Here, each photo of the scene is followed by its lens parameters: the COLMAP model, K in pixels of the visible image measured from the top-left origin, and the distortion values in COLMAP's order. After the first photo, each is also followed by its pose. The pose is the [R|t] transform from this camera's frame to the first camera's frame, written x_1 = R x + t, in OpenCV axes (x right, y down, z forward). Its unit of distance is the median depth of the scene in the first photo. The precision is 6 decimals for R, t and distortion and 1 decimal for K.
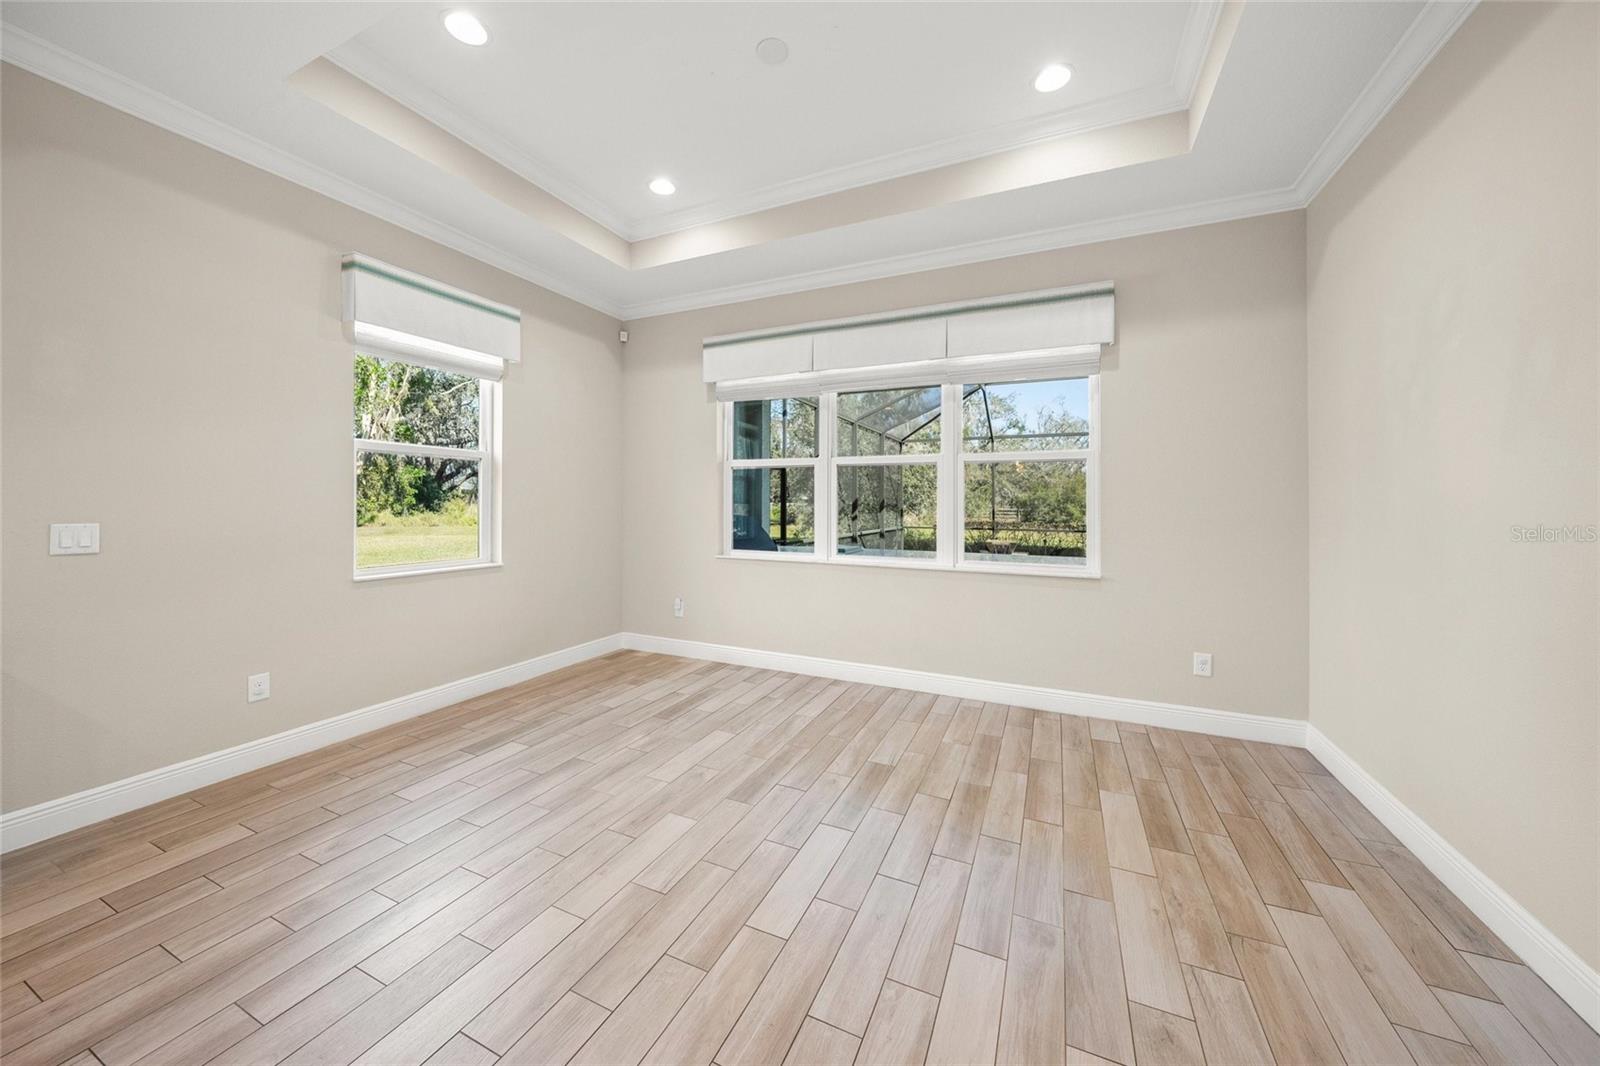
lens RADIAL K [[554.8, 0, 807.9], [0, 554.8, 503.2], [0, 0, 1]] dist [-0.000668, -0.000007]
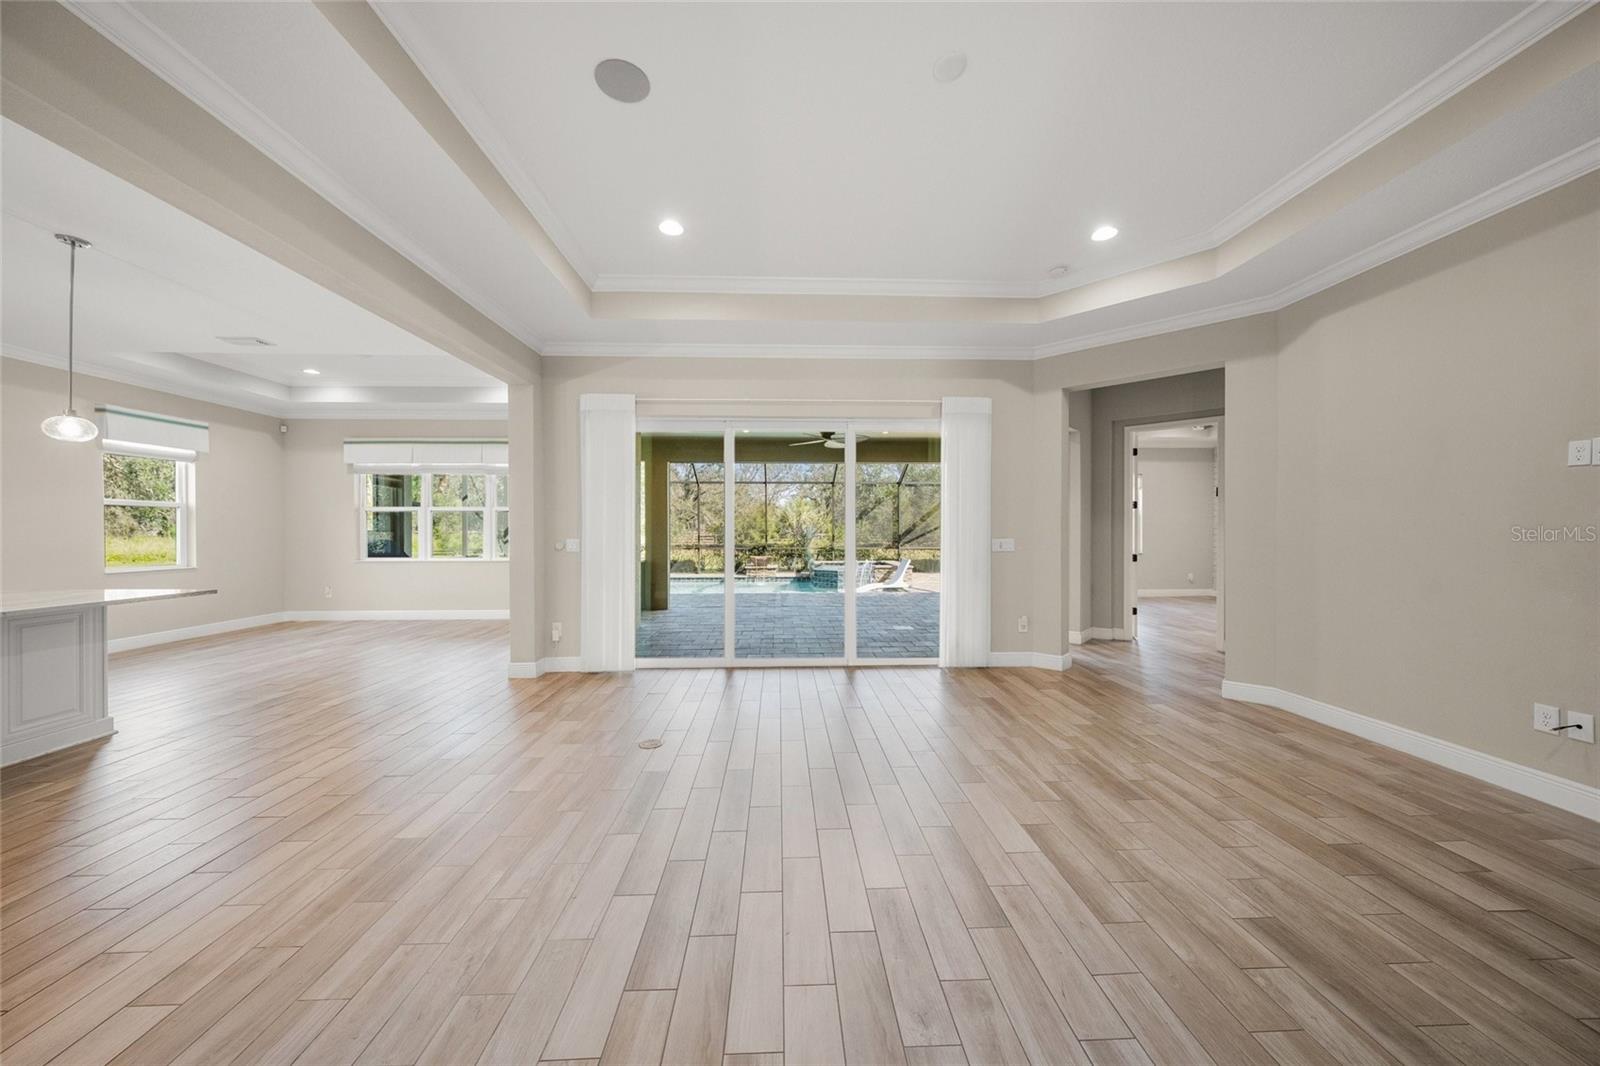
lens RADIAL K [[542.1, 0, 799.1], [0, 542.1, 530.2], [0, 0, 1]] dist [-0.000422, -0.000011]
pose [[0.897514, -0.008988, 0.440895, 0.359349], [0.009084, 0.999957, 0.001892, 0.006122], [-0.440893, 0.002306, 0.897557, -1.223154]]
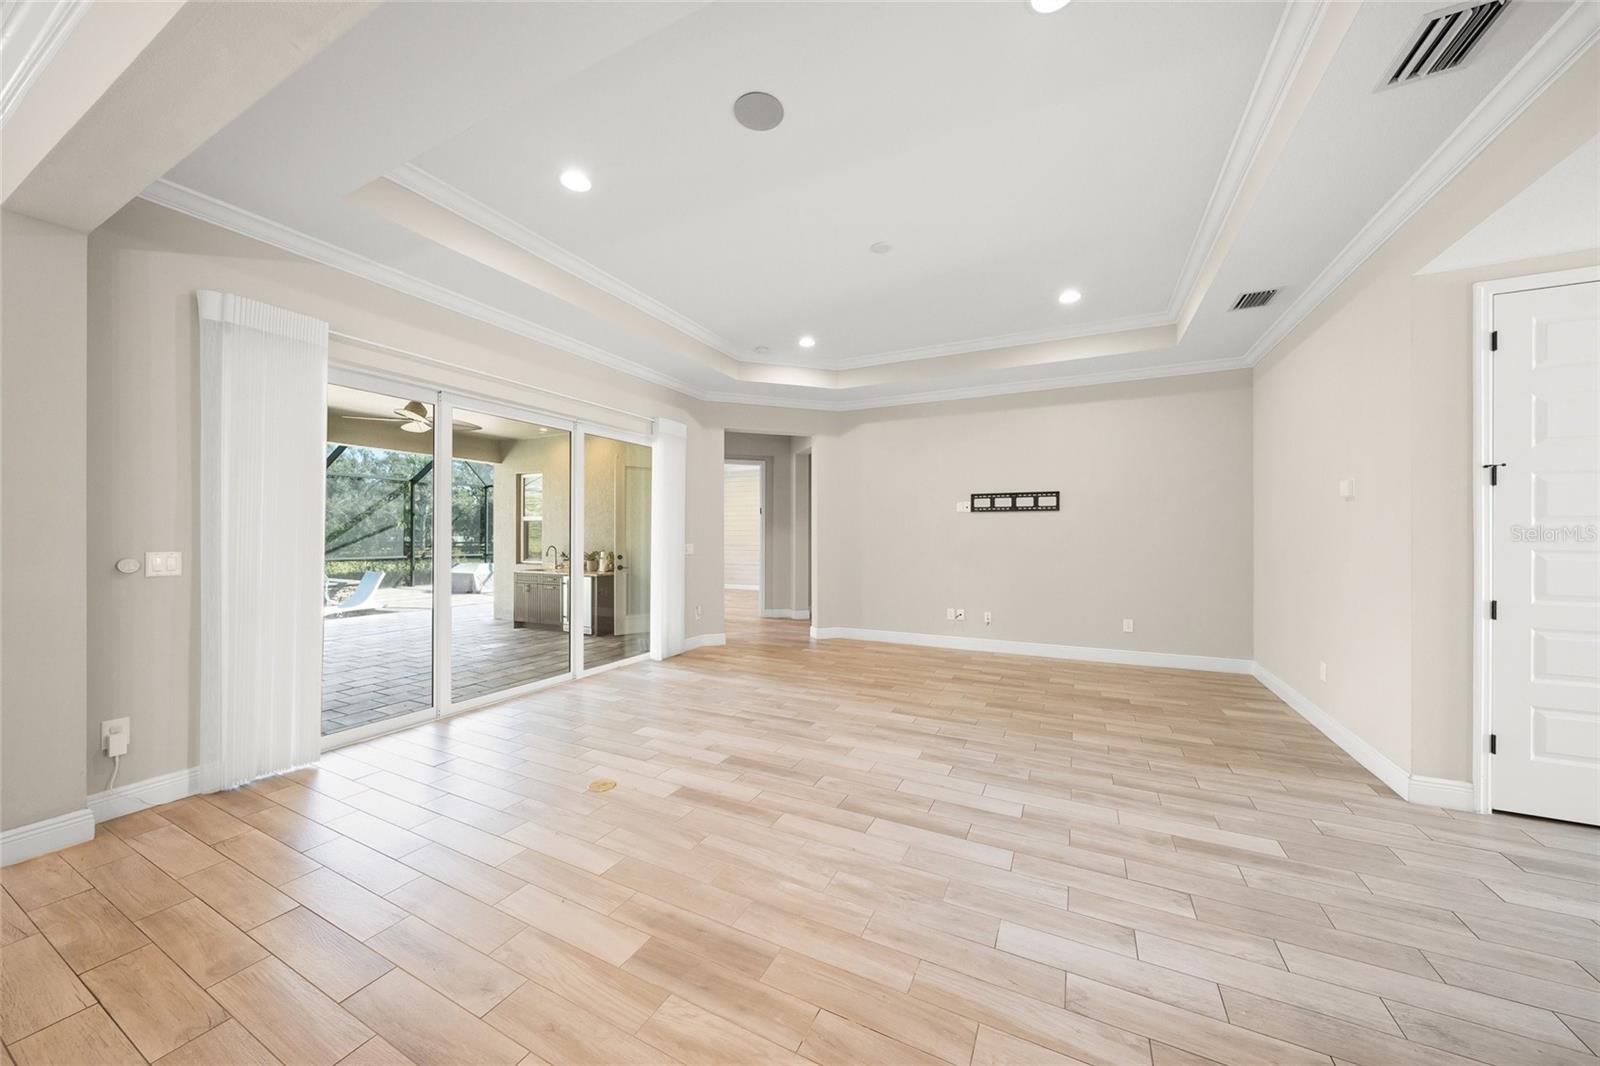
lens RADIAL K [[542.1, 0, 799.1], [0, 542.1, 530.2], [0, 0, 1]] dist [-0.000422, -0.000011]
pose [[0.060935, 0.004157, 0.998133, -0.128584], [0.002239, 0.999988, -0.004302, 0.002022], [-0.998139, 0.002497, 0.060925, -0.728734]]
